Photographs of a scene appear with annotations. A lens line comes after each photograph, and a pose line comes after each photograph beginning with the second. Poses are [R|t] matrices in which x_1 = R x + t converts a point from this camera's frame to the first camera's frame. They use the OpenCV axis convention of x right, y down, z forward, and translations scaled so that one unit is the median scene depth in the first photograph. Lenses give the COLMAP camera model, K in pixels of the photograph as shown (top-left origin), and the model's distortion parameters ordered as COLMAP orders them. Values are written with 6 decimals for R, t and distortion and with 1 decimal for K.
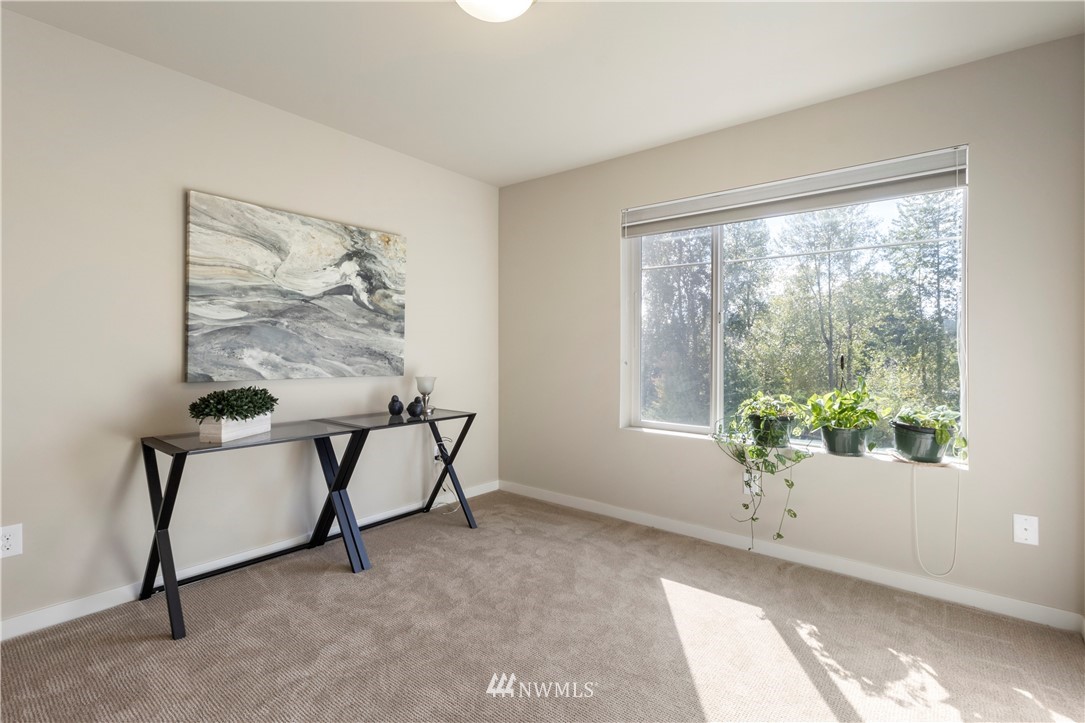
lens RADIAL K [[516.6, 0, 536.9], [0, 516.6, 357.3], [0, 0, 1]] dist [0.001119, -0.000971]
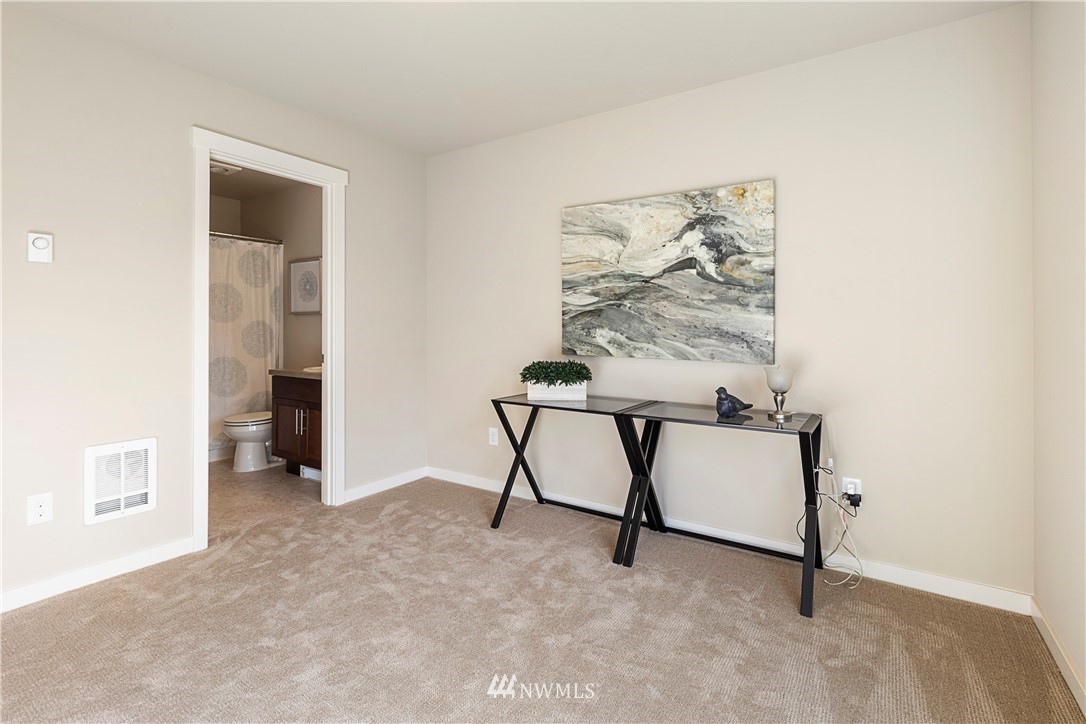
lens RADIAL K [[517.1, 0, 554.6], [0, 517.1, 335.9], [0, 0, 1]] dist [0.001119, -0.000971]
pose [[0.091809, 0.004243, -0.995768, 0.539476], [-0.023975, 0.999710, 0.002049, -0.000521], [0.995488, 0.023686, 0.091884, 0.727012]]
